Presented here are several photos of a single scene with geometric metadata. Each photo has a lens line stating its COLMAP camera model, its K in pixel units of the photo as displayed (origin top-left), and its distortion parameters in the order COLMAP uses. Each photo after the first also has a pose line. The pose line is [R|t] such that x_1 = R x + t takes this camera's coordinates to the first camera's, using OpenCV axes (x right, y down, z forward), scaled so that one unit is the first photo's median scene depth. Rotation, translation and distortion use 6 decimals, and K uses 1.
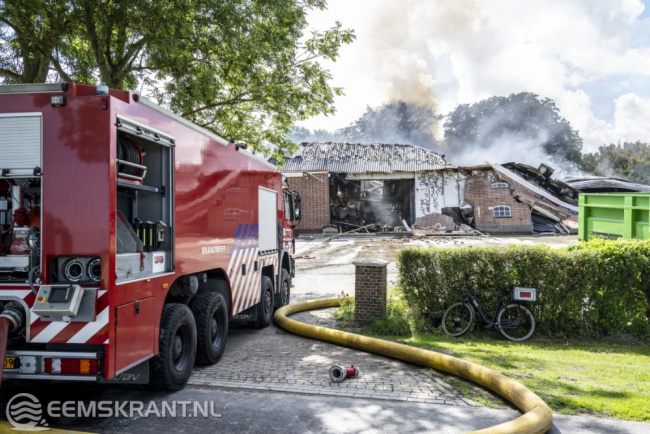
lens RADIAL K [[534.7, 0, 325.0], [0, 534.7, 217.0], [0, 0, 1]] dist [-0.005463, 0.000293]
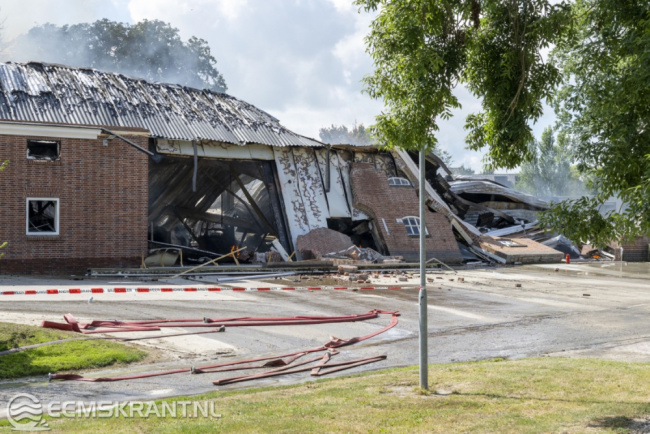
lens RADIAL K [[965.9, 0, 314.5], [0, 965.9, 216.5], [0, 0, 1]] dist [-0.006764, -0.024868]
pose [[0.732778, 0.026636, 0.679946, -0.472279], [-0.009275, 0.999532, -0.029160, 0.010651], [-0.680405, 0.015061, 0.732682, 0.302329]]
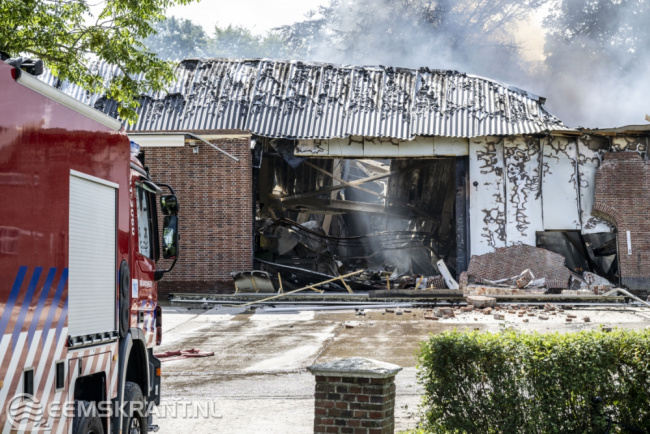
lens RADIAL K [[1374.9, 0, 325.0], [0, 1374.9, 217.0], [0, 0, 1]] dist [-0.012578, 0.062123]
pose [[0.998089, 0.013301, 0.060340, 0.000795], [-0.011834, 0.999627, -0.024599, -0.000607], [-0.060645, 0.023838, 0.997875, -0.006620]]
